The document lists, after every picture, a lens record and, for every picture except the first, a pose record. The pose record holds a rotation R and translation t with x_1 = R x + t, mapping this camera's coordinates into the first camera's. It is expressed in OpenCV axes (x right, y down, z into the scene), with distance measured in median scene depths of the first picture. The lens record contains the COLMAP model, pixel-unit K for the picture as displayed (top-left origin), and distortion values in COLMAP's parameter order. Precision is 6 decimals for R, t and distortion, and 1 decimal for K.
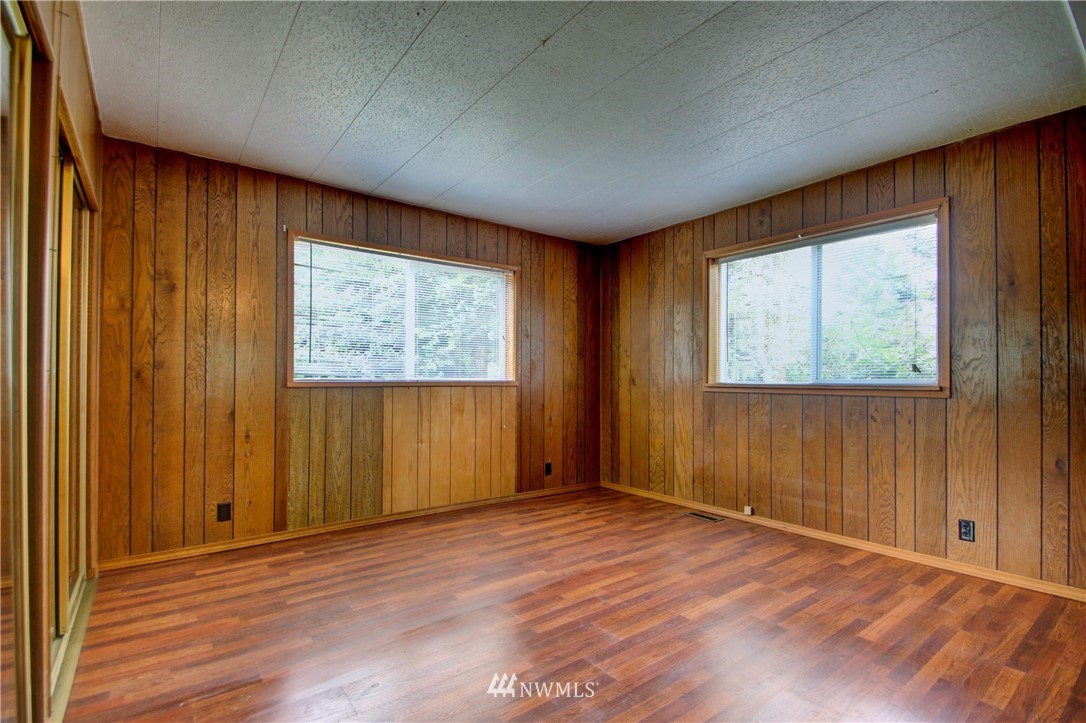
lens RADIAL K [[506.6, 0, 540.2], [0, 506.6, 368.4], [0, 0, 1]] dist [0.004353, -0.014371]
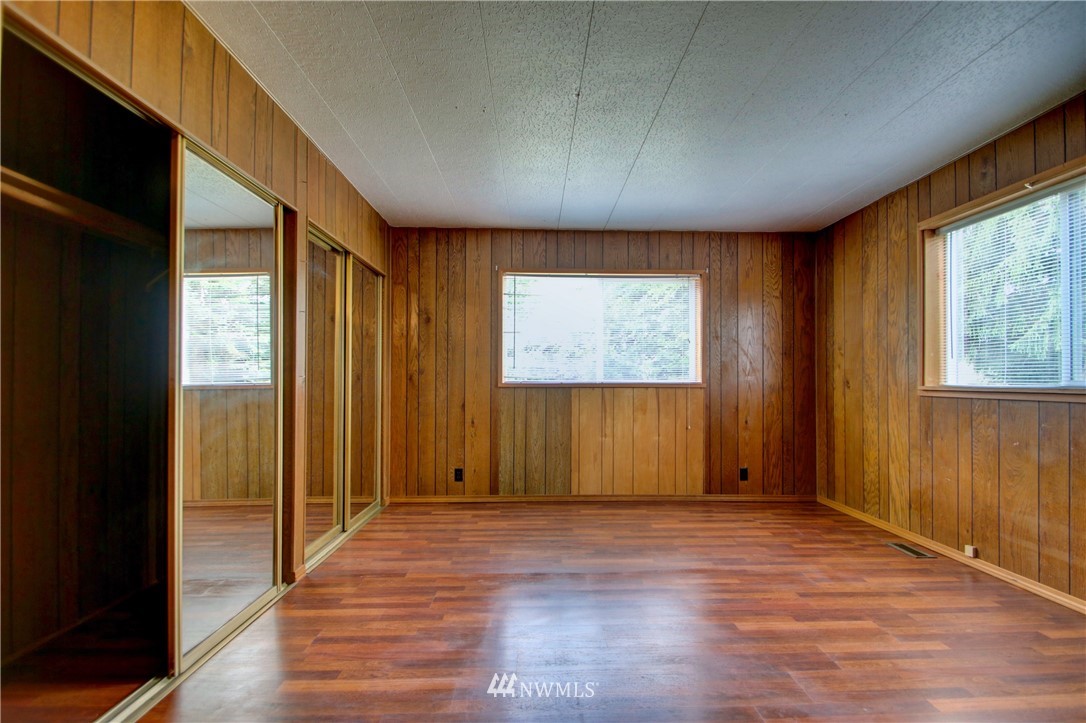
lens RADIAL K [[506.6, 0, 549.2], [0, 506.6, 368.4], [0, 0, 1]] dist [0.004353, -0.014371]
pose [[0.807820, -0.015867, -0.589216, 0.357631], [0.012673, 0.999874, -0.009551, 0.001913], [0.589293, 0.000249, 0.807919, 0.003875]]
